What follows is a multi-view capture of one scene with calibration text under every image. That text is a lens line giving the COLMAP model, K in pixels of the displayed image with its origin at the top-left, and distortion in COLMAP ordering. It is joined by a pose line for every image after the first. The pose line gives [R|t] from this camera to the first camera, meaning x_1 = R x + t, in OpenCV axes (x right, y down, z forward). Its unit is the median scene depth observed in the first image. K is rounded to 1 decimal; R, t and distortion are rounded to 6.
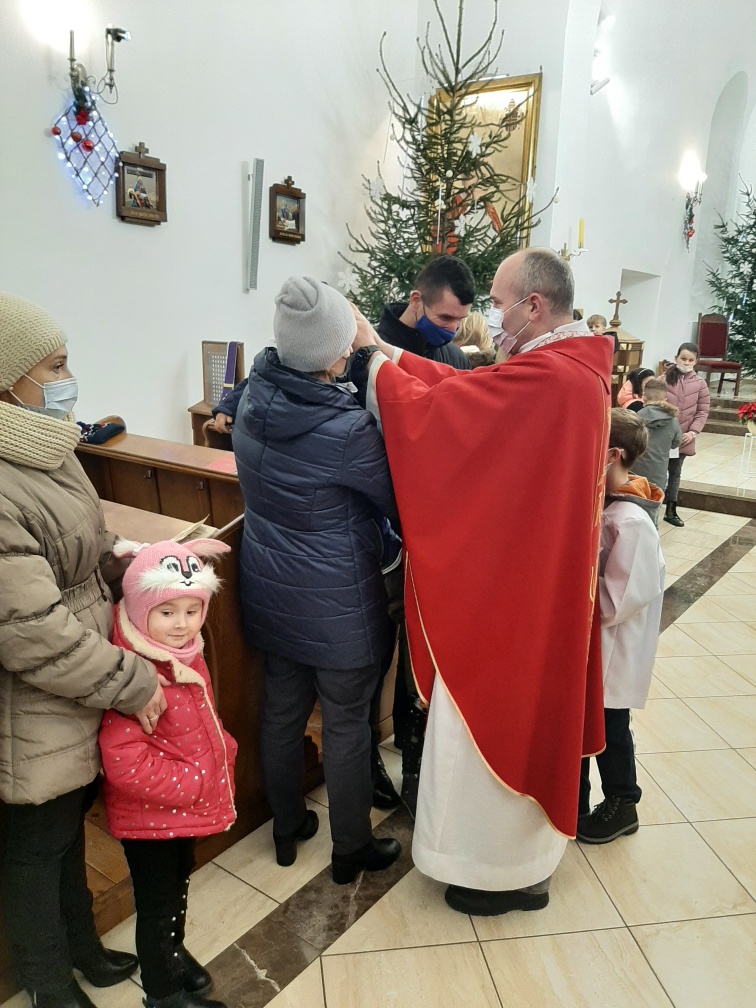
lens RADIAL K [[809.8, 0, 374.5], [0, 809.8, 505.5], [0, 0, 1]] dist [0.034787, -0.074808]
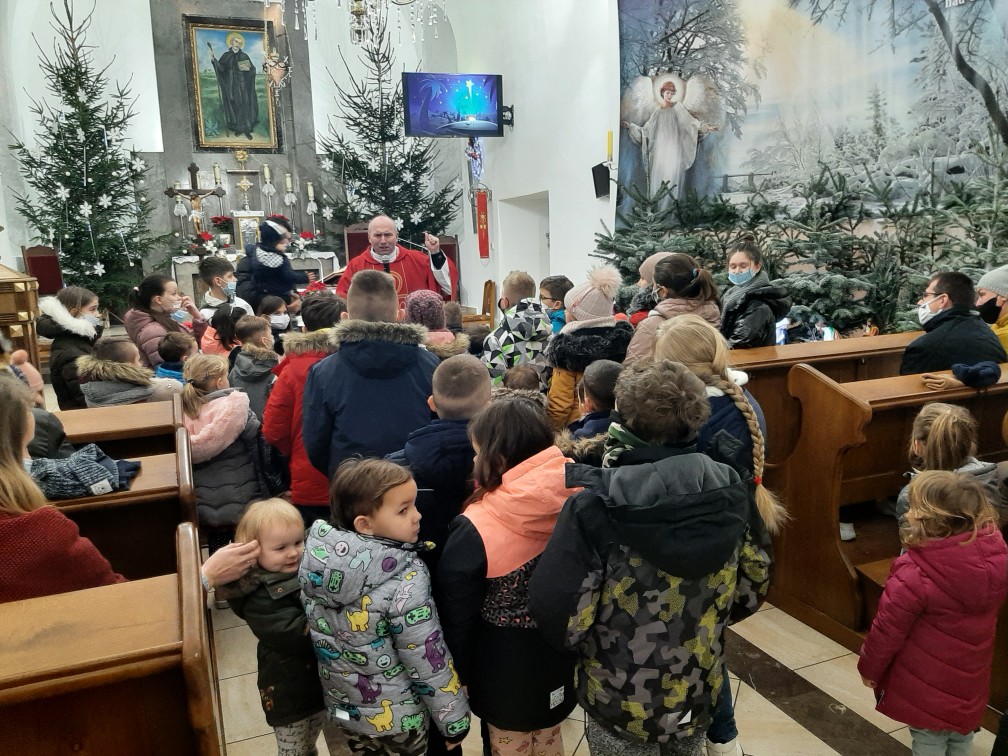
lens RADIAL K [[798.9, 0, 503.6], [0, 798.9, 378.3], [0, 0, 1]] dist [0.050720, -0.108927]
pose [[0.526152, -0.191311, 0.828592, -0.086949], [0.248991, 0.966322, 0.065002, -0.040664], [-0.813122, 0.172111, 0.556067, 0.189724]]
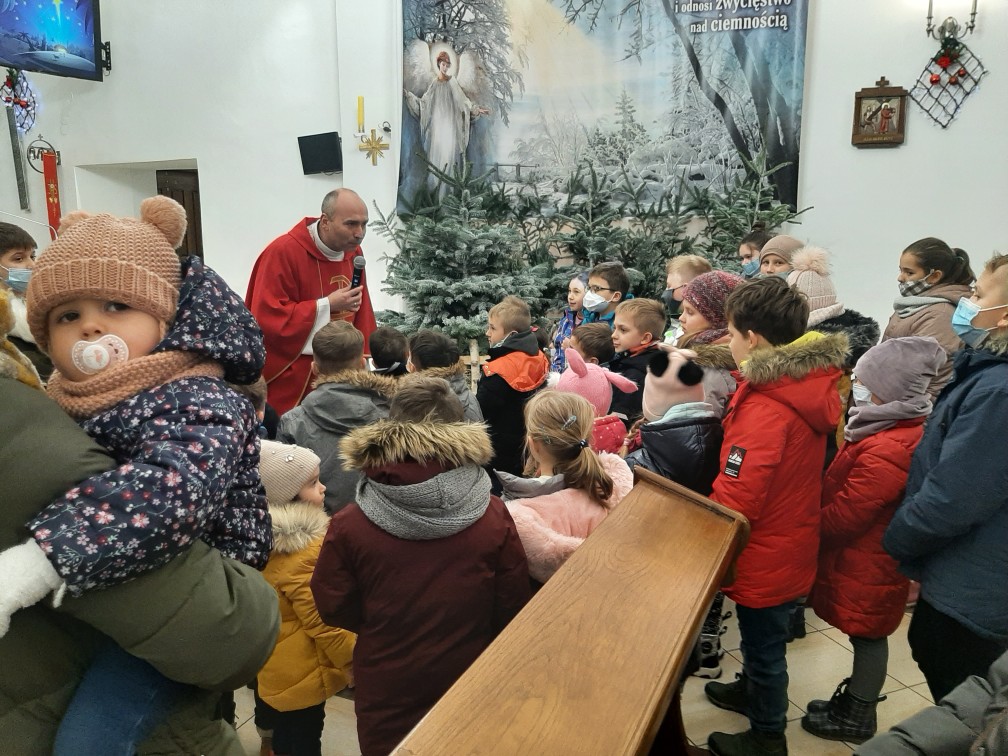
lens RADIAL K [[798.9, 0, 500.8], [0, 798.9, 374.2], [0, 0, 1]] dist [0.050720, -0.108927]
pose [[-0.211661, -0.202990, 0.956031, -0.041049], [0.217974, 0.943750, 0.248641, -0.122447], [-0.952726, 0.261017, -0.155509, 0.560441]]
